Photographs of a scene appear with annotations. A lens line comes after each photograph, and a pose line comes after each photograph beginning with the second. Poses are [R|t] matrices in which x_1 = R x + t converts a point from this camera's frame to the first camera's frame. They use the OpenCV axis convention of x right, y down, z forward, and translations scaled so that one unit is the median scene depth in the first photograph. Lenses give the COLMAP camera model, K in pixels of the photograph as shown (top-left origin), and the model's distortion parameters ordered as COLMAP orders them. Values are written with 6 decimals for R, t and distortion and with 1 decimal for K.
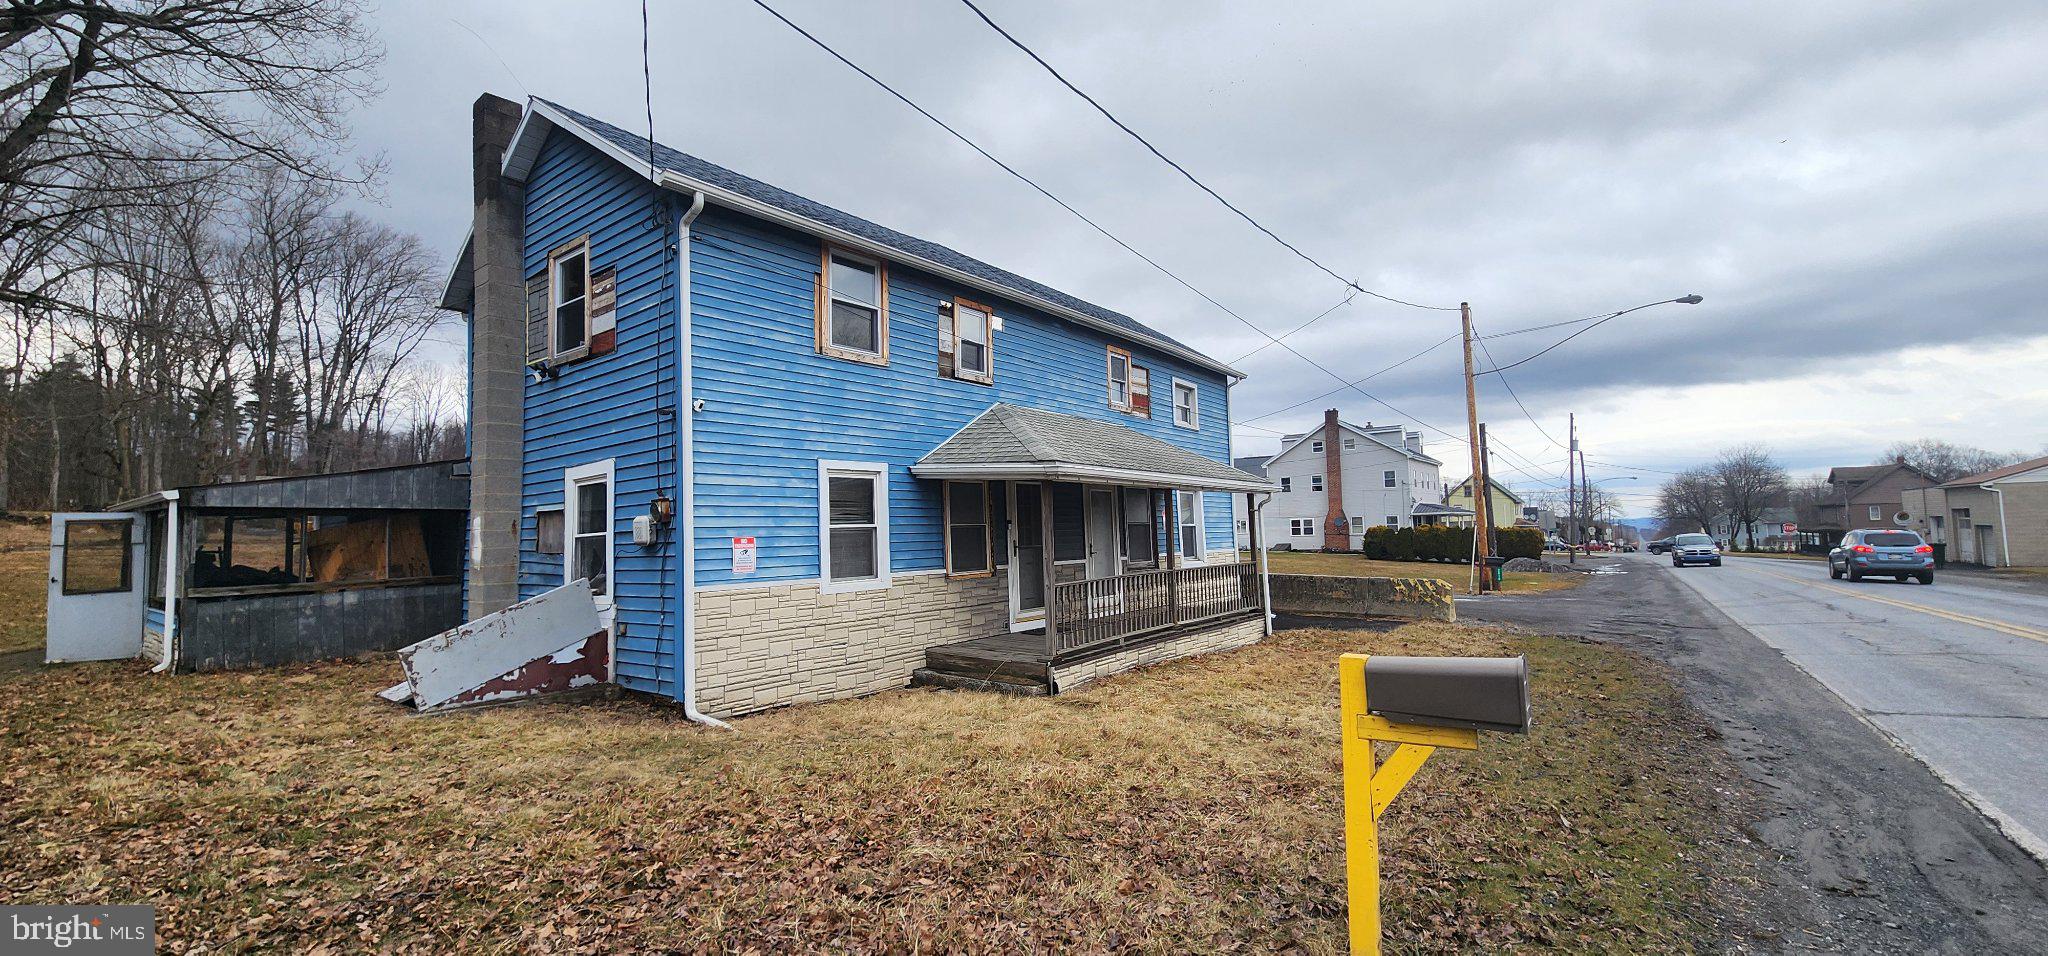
lens RADIAL K [[832.4, 0, 1034.9], [0, 832.4, 480.4], [0, 0, 1]] dist [-0.000241, 0.000553]
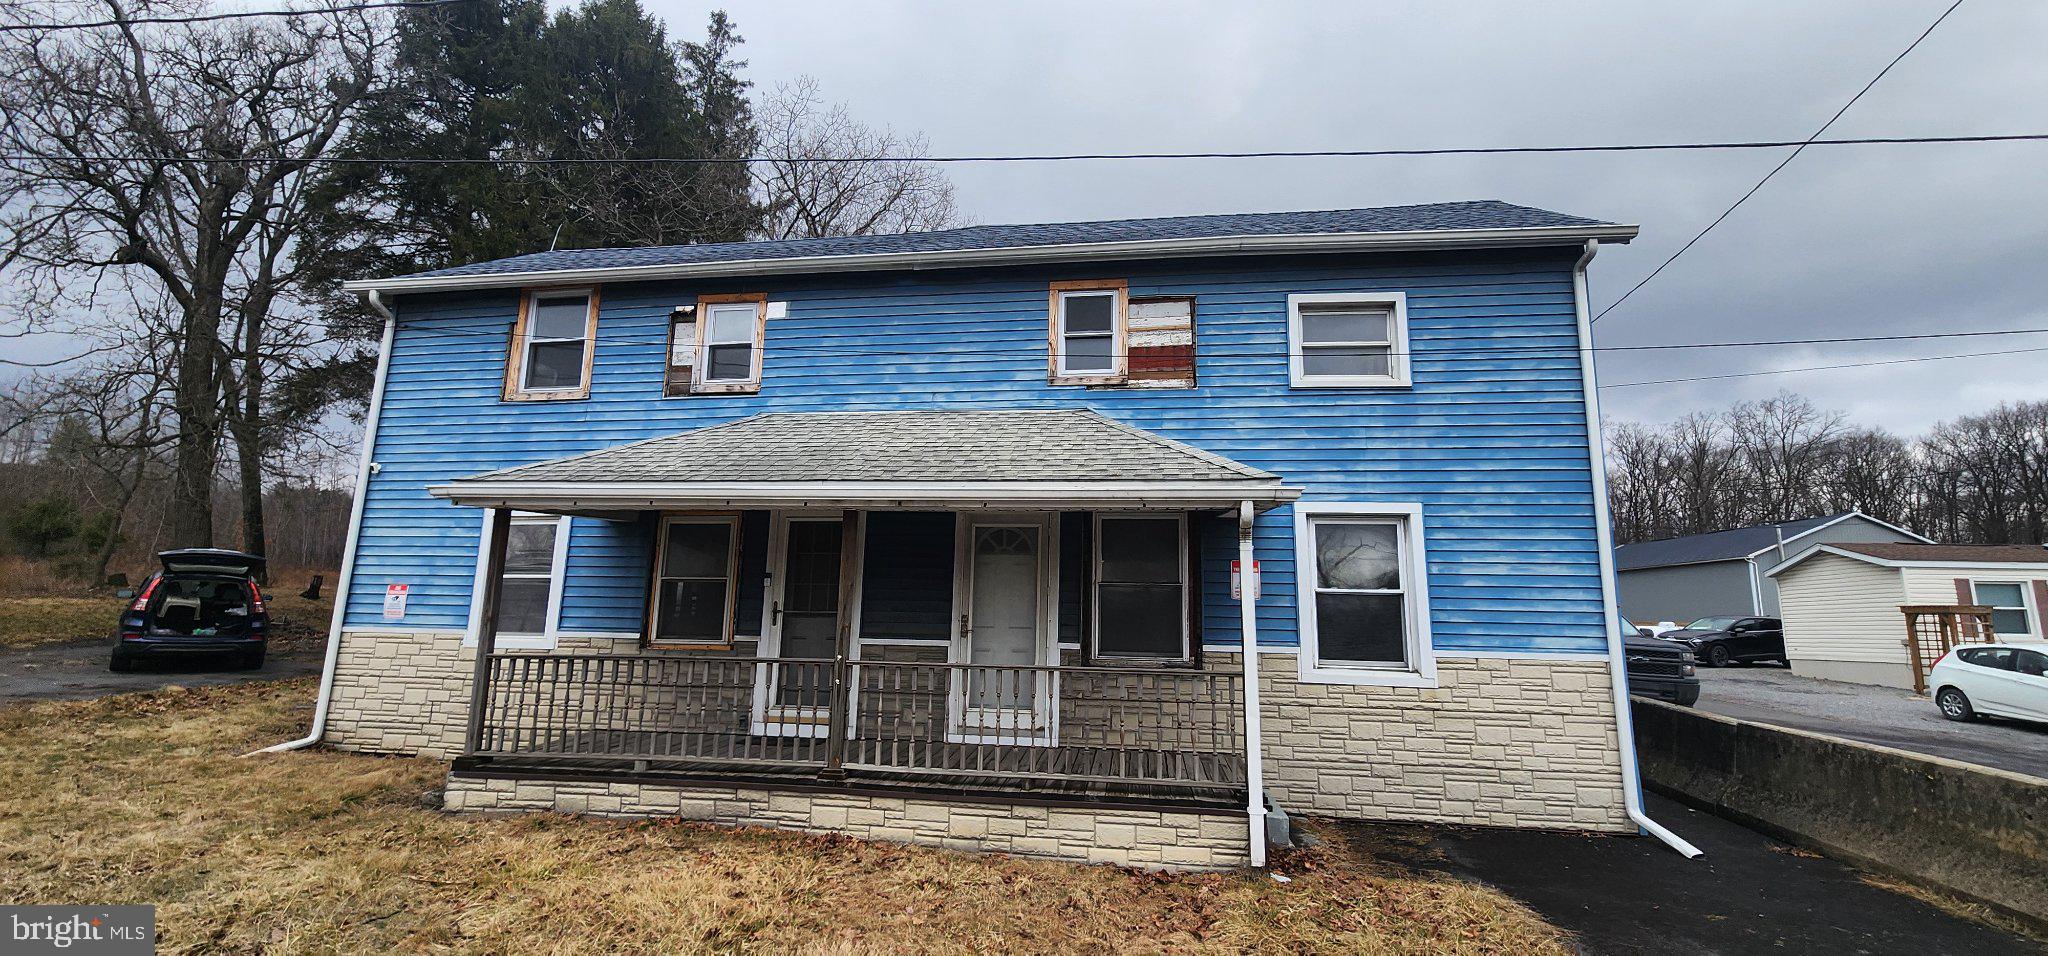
lens RADIAL K [[832.4, 0, 1034.9], [0, 832.4, 480.4], [0, 0, 1]] dist [-0.000241, 0.000553]
pose [[0.478464, -0.117384, -0.870226, 0.759905], [0.025120, 0.992449, -0.120059, 0.064910], [0.877748, 0.035584, 0.477800, 0.920078]]
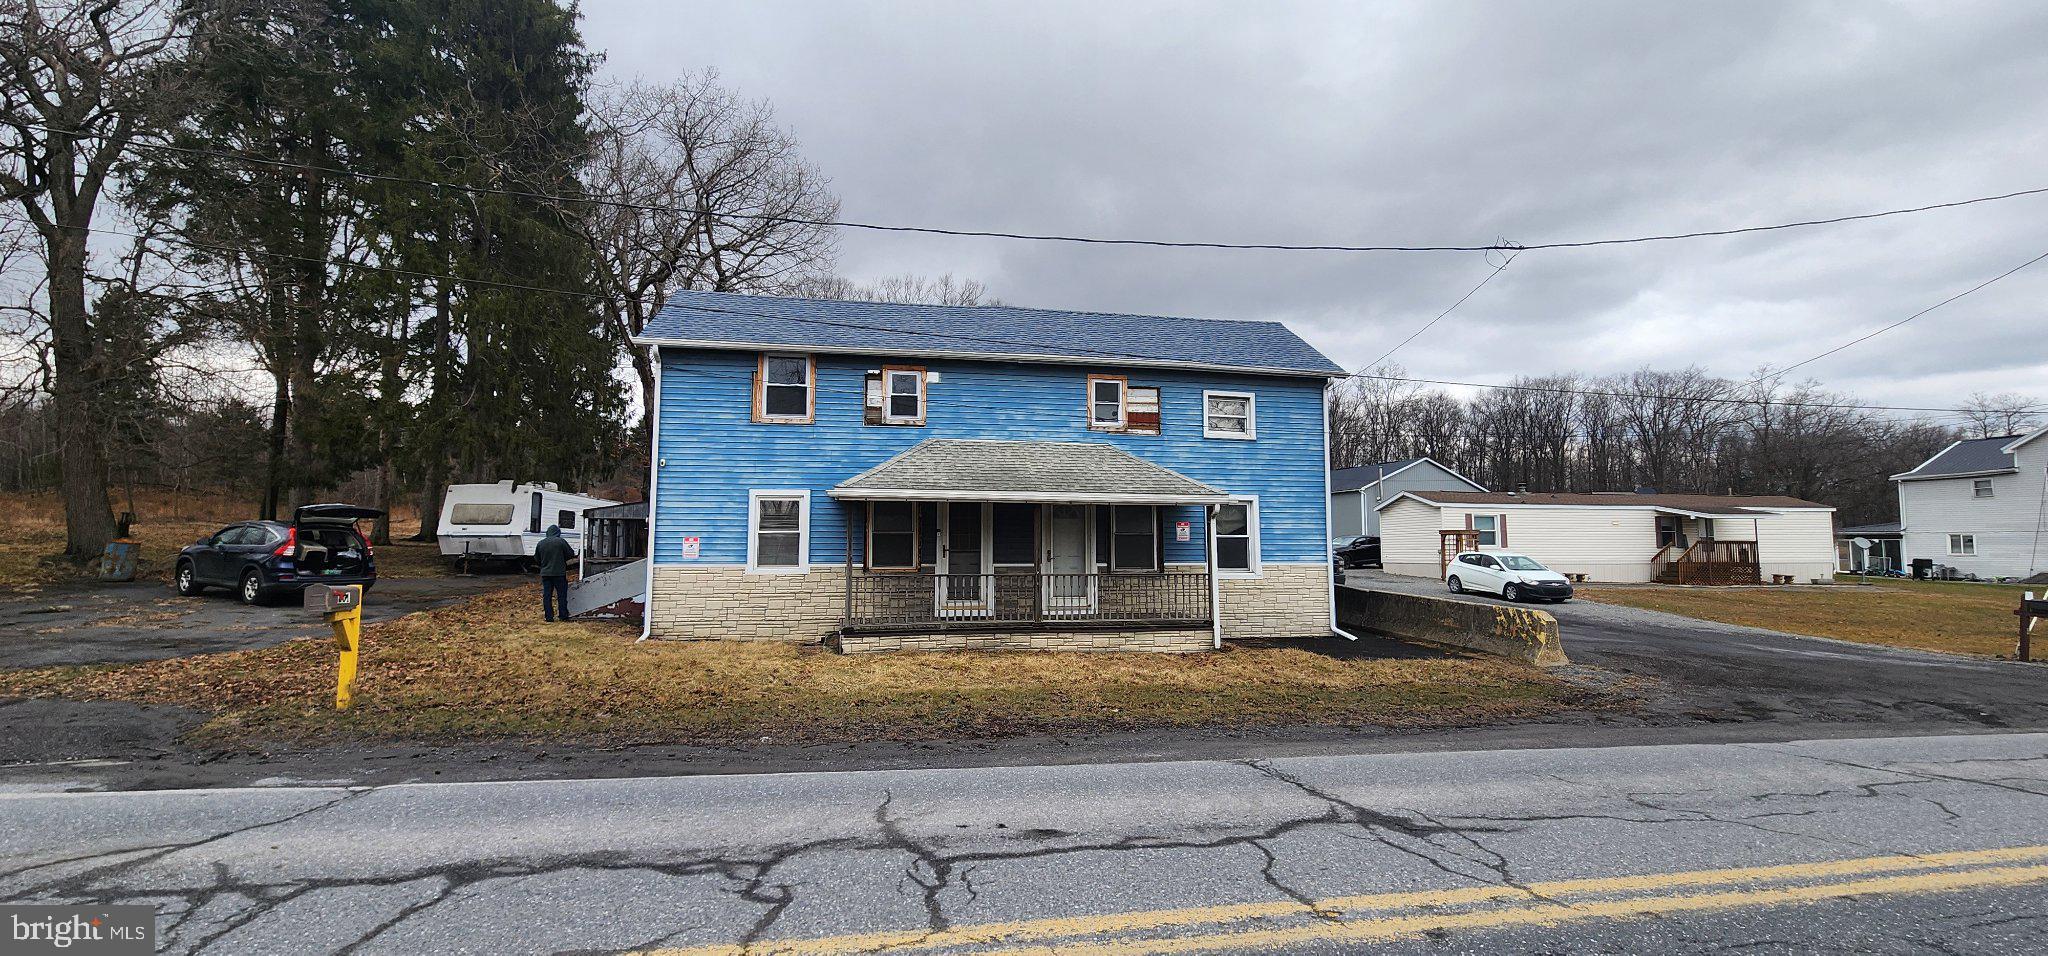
lens RADIAL K [[832.4, 0, 1034.9], [0, 832.4, 480.4], [0, 0, 1]] dist [-0.000241, 0.000553]
pose [[0.742327, -0.028045, -0.669451, 1.012263], [0.023111, 0.999601, -0.016249, -0.003502], [0.669639, -0.003409, 0.742679, 0.155250]]
